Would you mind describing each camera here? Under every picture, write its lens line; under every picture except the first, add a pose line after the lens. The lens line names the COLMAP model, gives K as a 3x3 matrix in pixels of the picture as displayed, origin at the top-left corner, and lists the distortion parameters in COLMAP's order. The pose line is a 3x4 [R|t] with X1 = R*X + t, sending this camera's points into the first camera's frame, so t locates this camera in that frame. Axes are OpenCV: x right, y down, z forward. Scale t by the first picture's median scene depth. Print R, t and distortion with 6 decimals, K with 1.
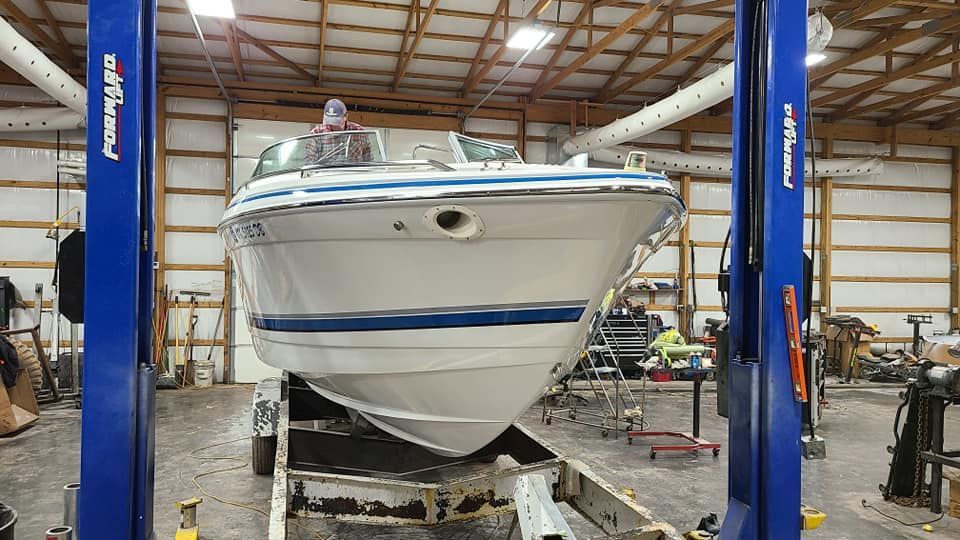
lens RADIAL K [[717.7, 0, 473.7], [0, 717.7, 274.0], [0, 0, 1]] dist [0.052917, -0.026804]
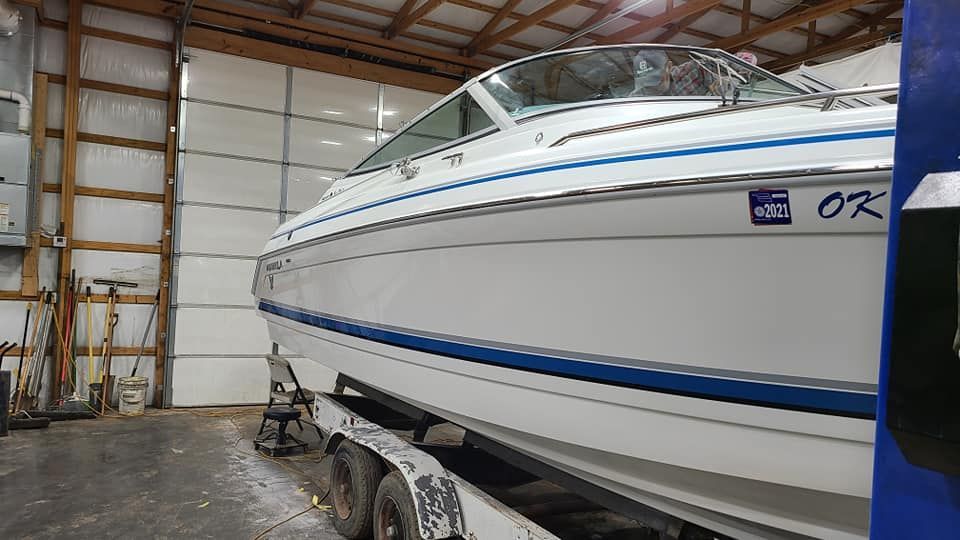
lens RADIAL K [[717.7, 0, 480.3], [0, 717.7, 275.8], [0, 0, 1]] dist [0.052917, -0.026804]
pose [[0.966783, 0.039673, 0.252502, -0.332622], [-0.043293, 0.999024, 0.008793, -0.003888], [-0.251907, -0.019433, 0.967556, 0.318419]]
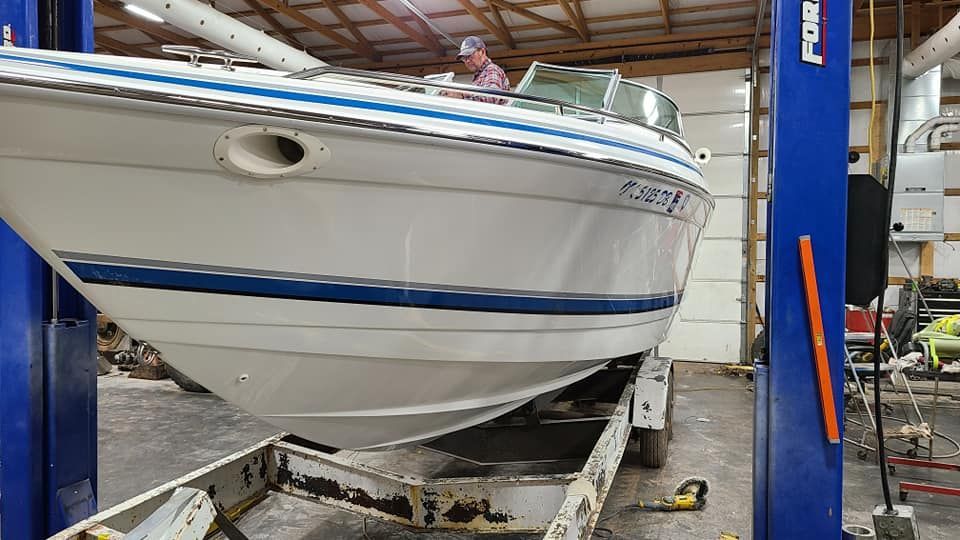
lens RADIAL K [[717.7, 0, 480.2], [0, 717.7, 261.6], [0, 0, 1]] dist [0.052917, -0.026804]
pose [[0.840729, 0.001187, -0.541455, 0.281896], [0.010264, 0.999783, 0.018129, 0.012449], [0.541359, -0.020799, 0.840534, 0.203465]]
